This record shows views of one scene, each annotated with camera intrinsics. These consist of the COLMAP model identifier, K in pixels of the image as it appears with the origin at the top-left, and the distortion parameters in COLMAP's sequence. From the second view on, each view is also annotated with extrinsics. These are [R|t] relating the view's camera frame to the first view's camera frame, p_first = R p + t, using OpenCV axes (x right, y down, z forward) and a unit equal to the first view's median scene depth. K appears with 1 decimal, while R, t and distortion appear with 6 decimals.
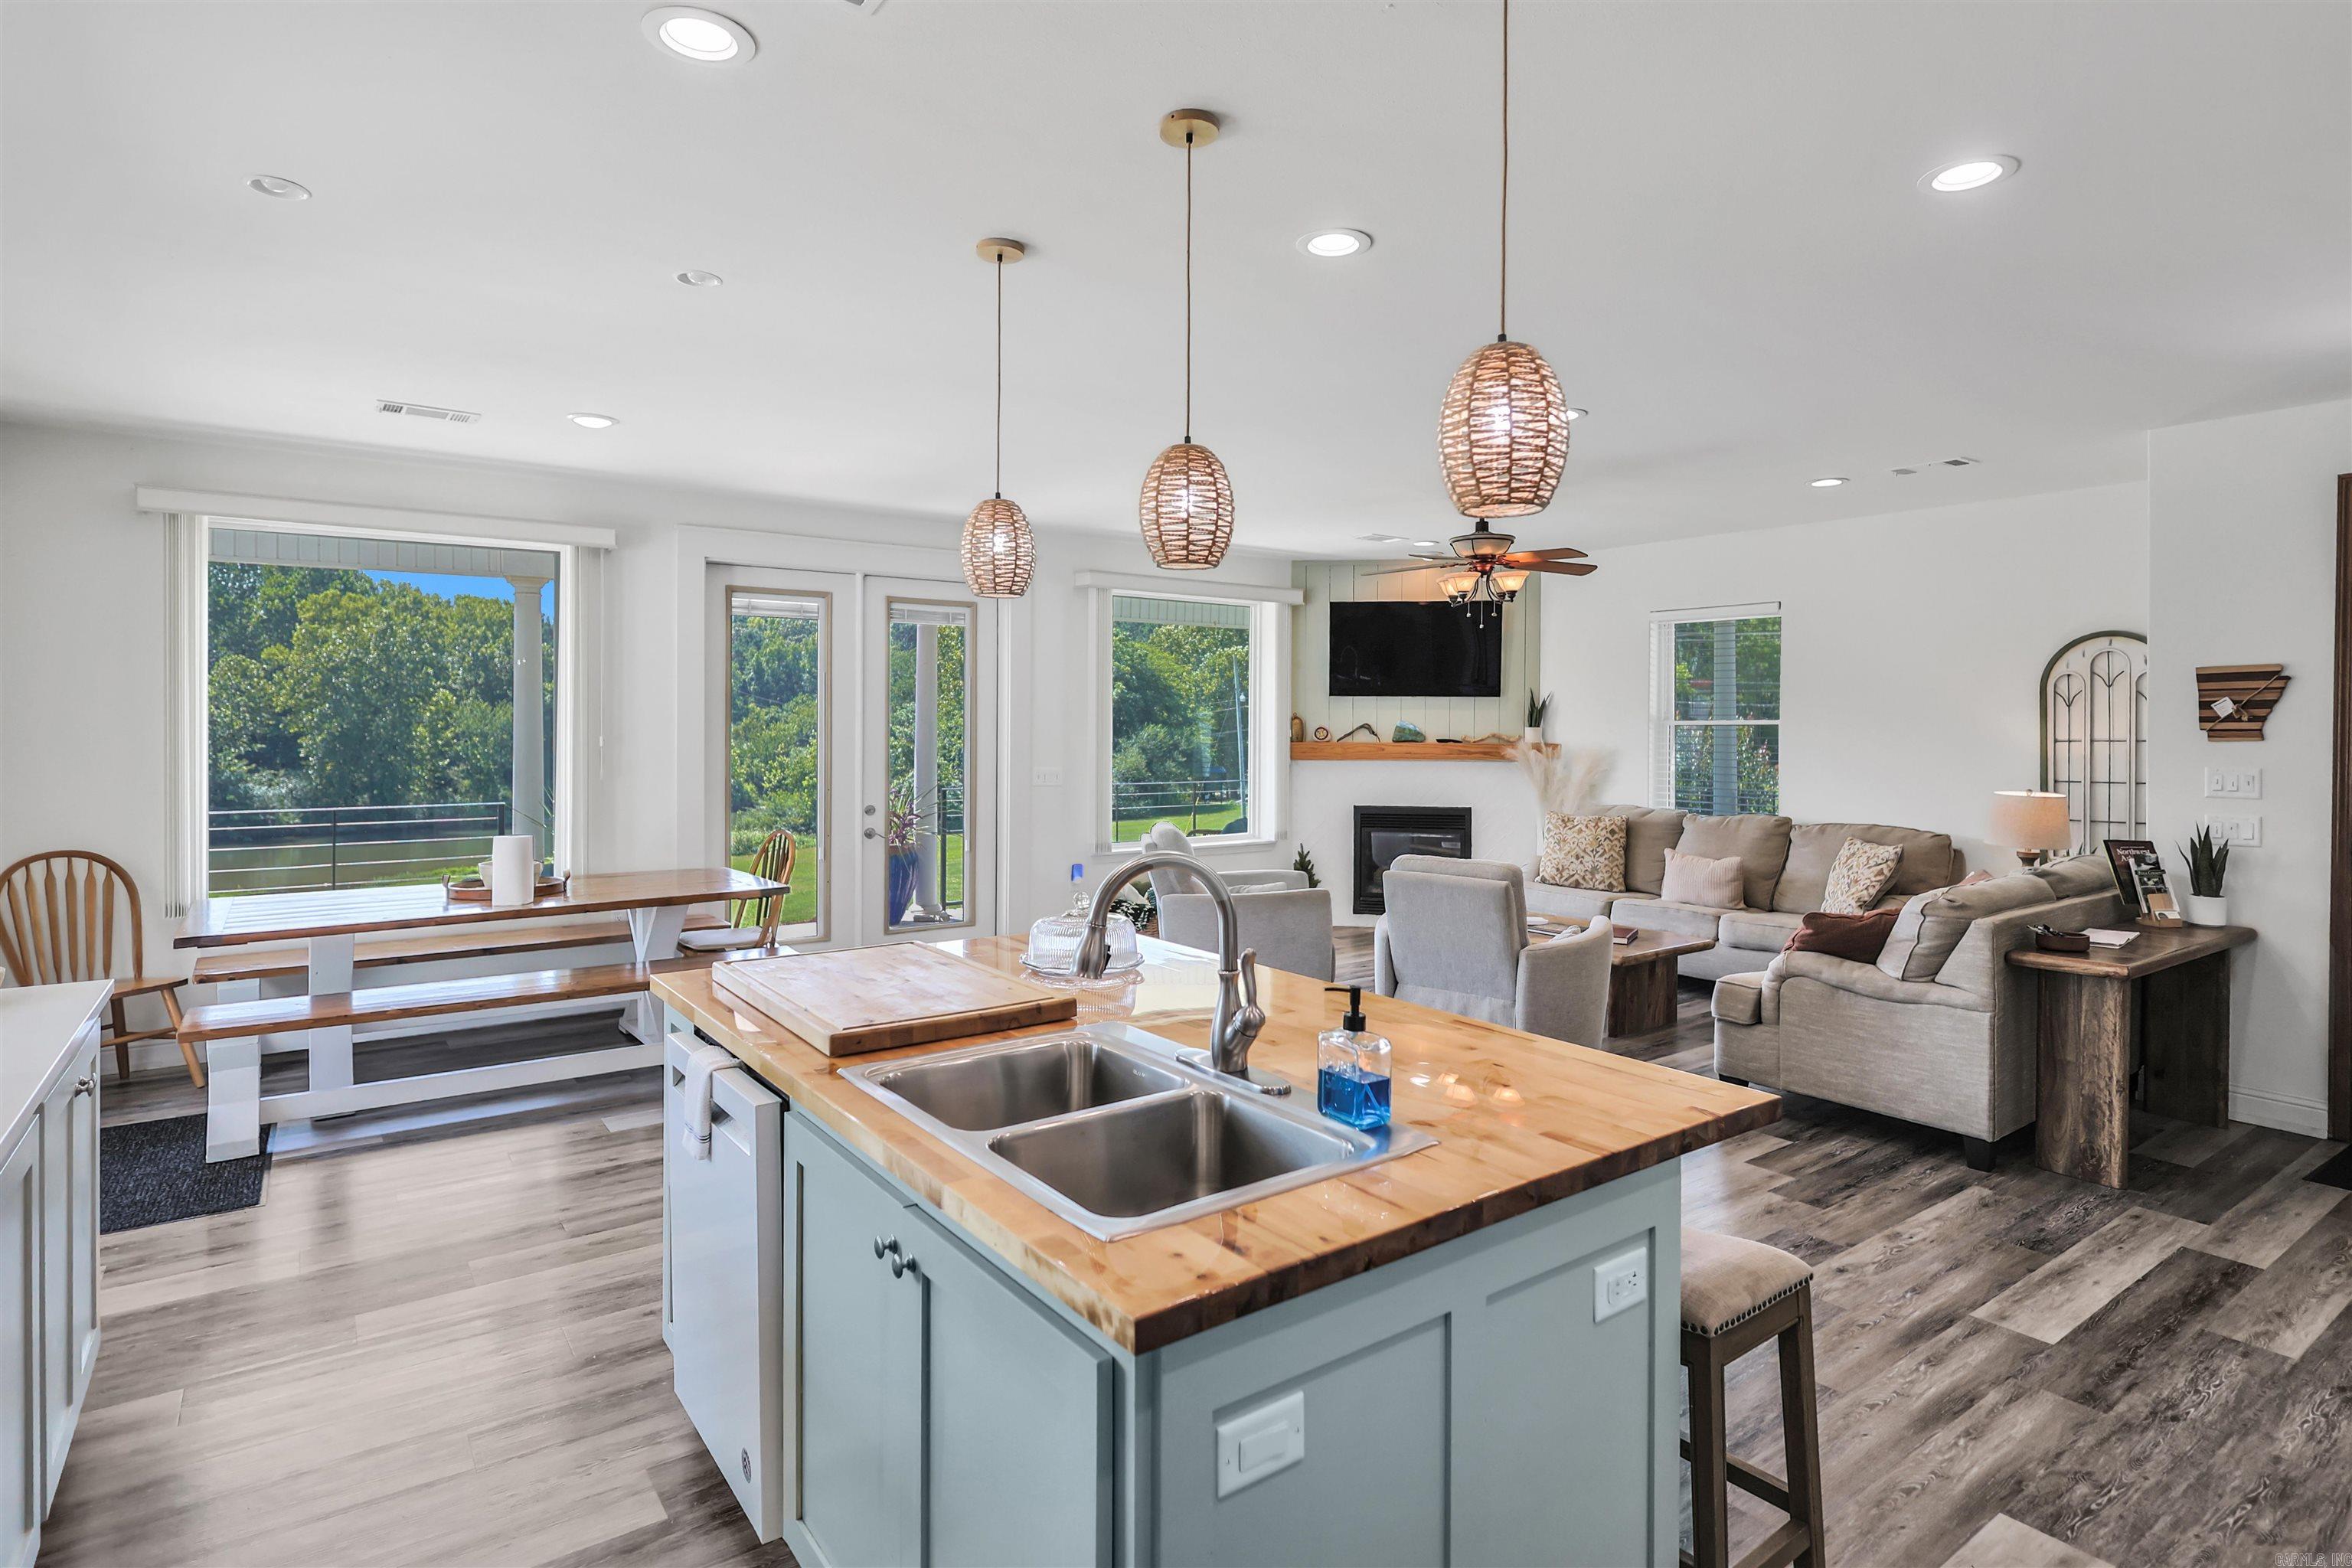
lens RADIAL K [[1215.4, 0, 1138.3], [0, 1215.4, 740.1], [0, 0, 1]] dist [0.007655, 0.002131]
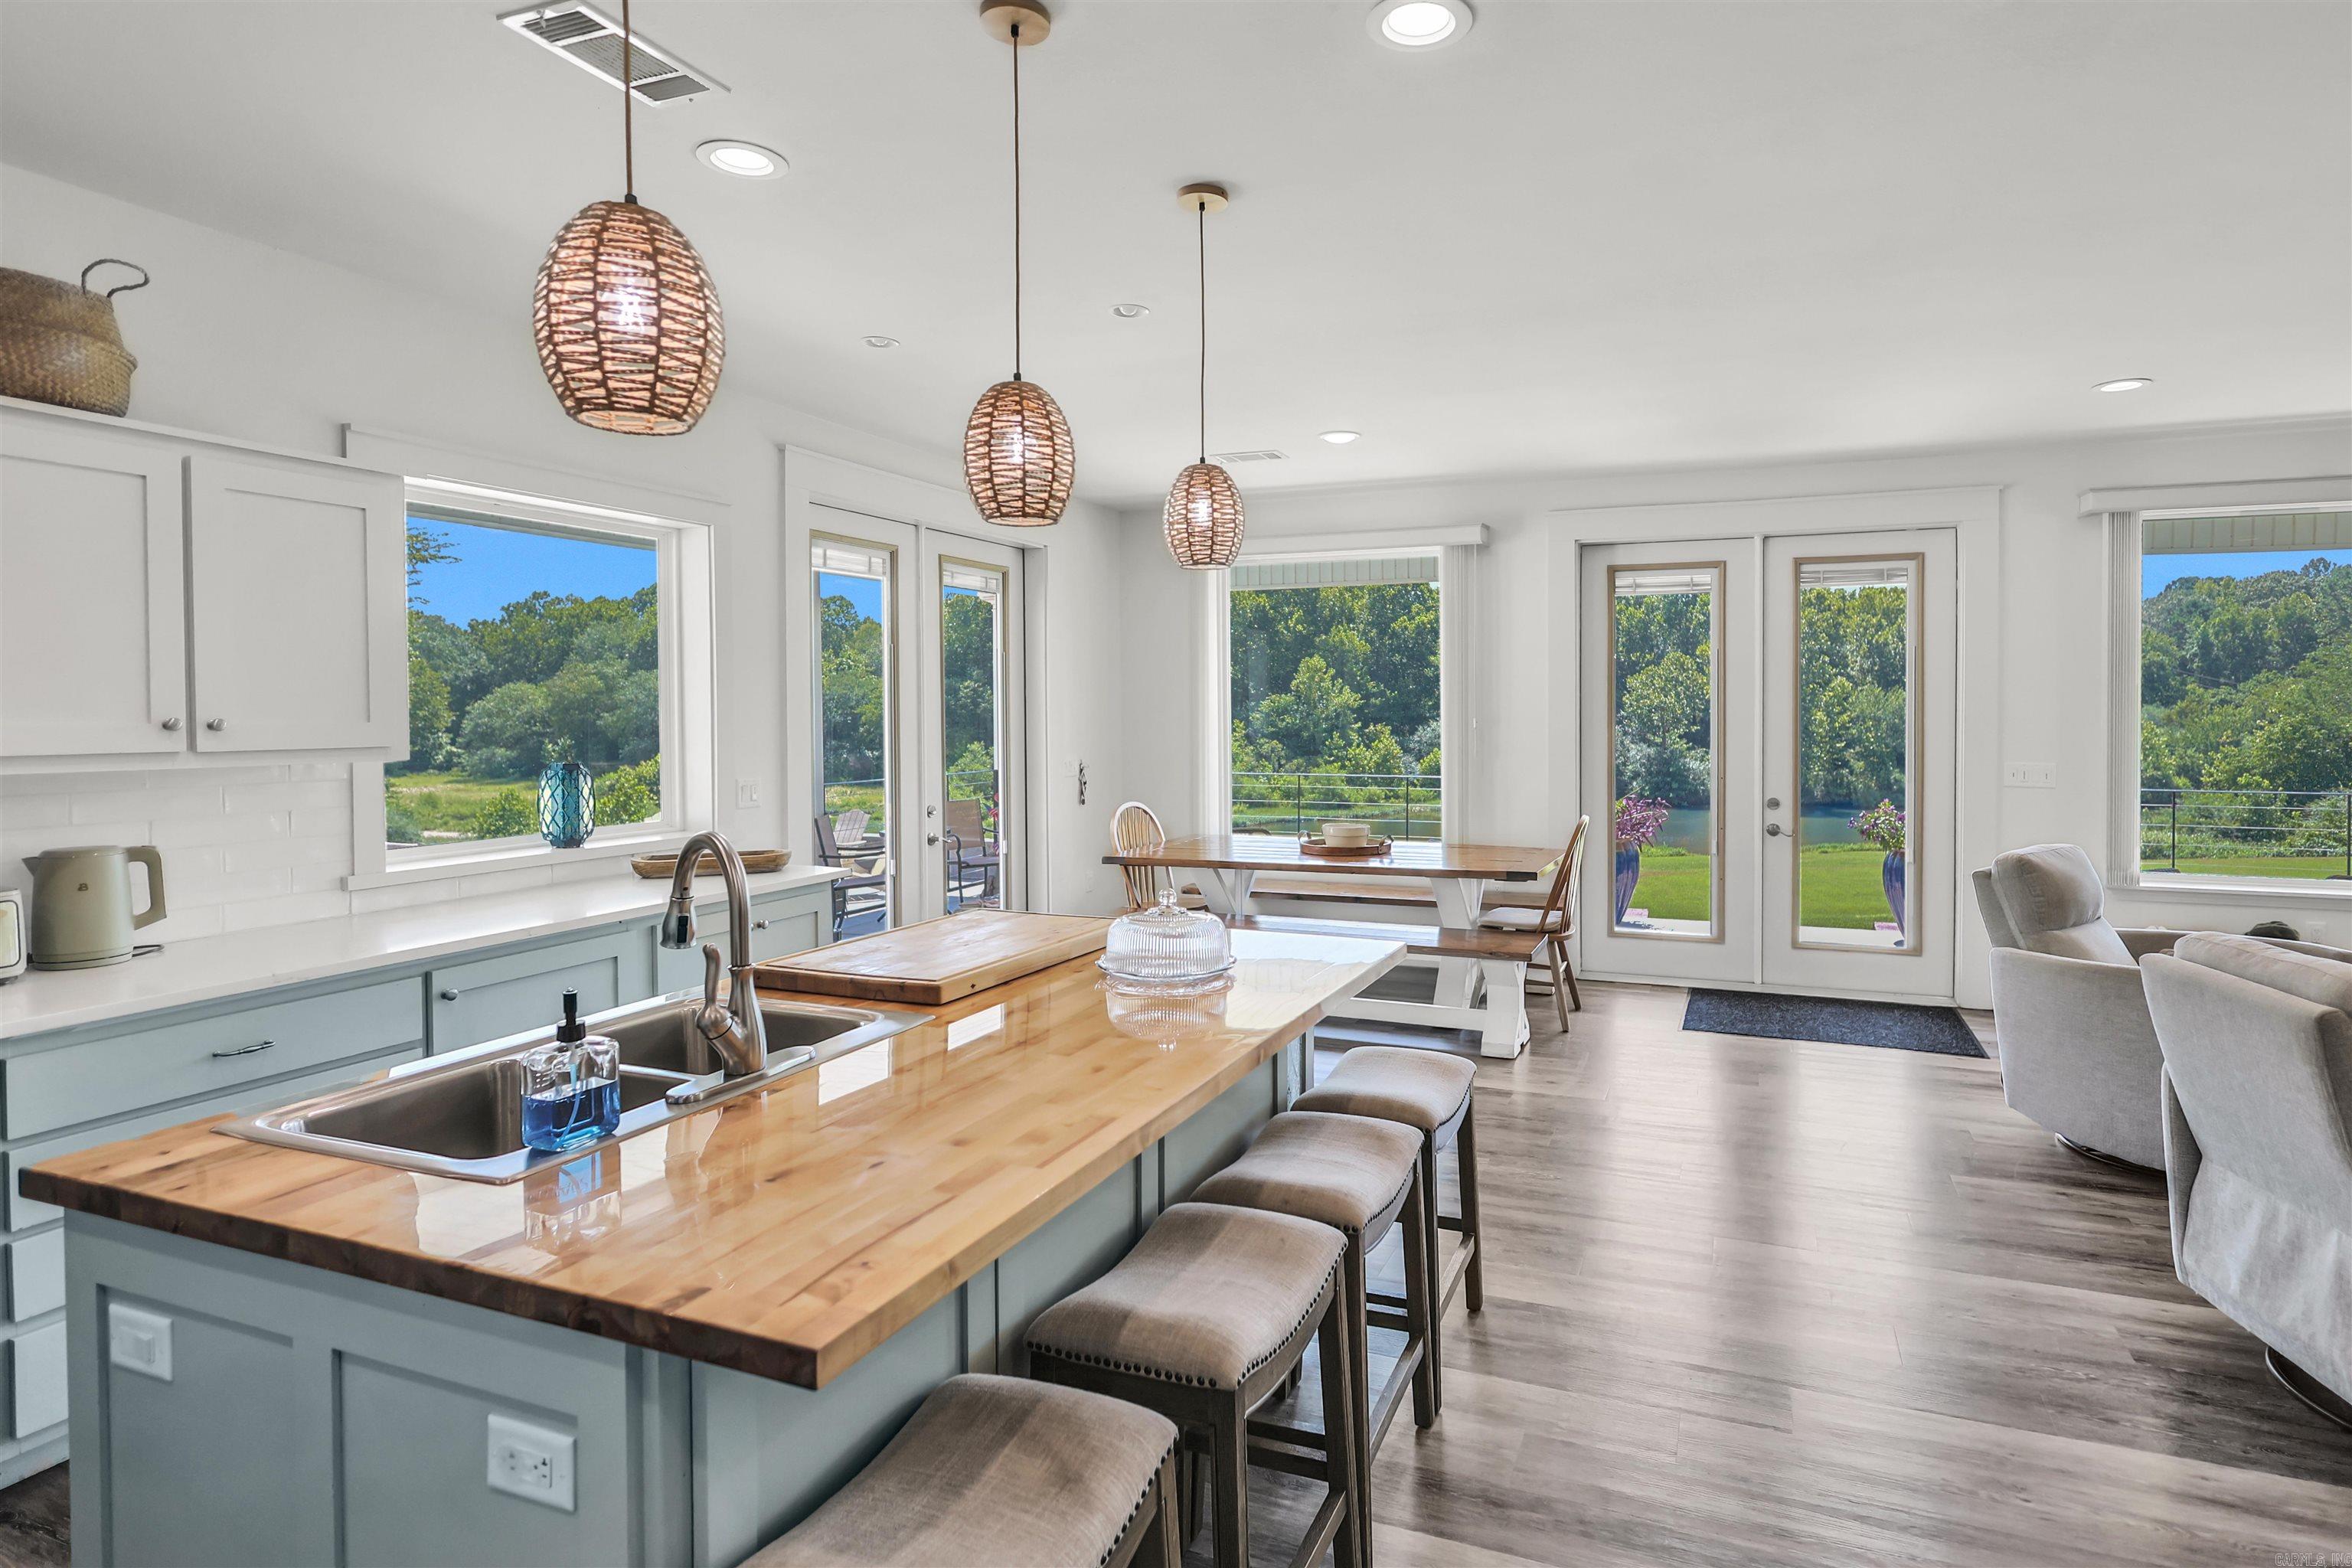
lens RADIAL K [[1191.1, 0, 1296.0], [0, 1191.1, 719.6], [0, 0, 1]] dist [0.000965, -0.001996]
pose [[0.570366, 0.003580, -0.821383, 0.357324], [-0.007151, 0.999974, -0.000607, -0.000193], [0.821359, 0.006220, 0.570377, 0.278874]]
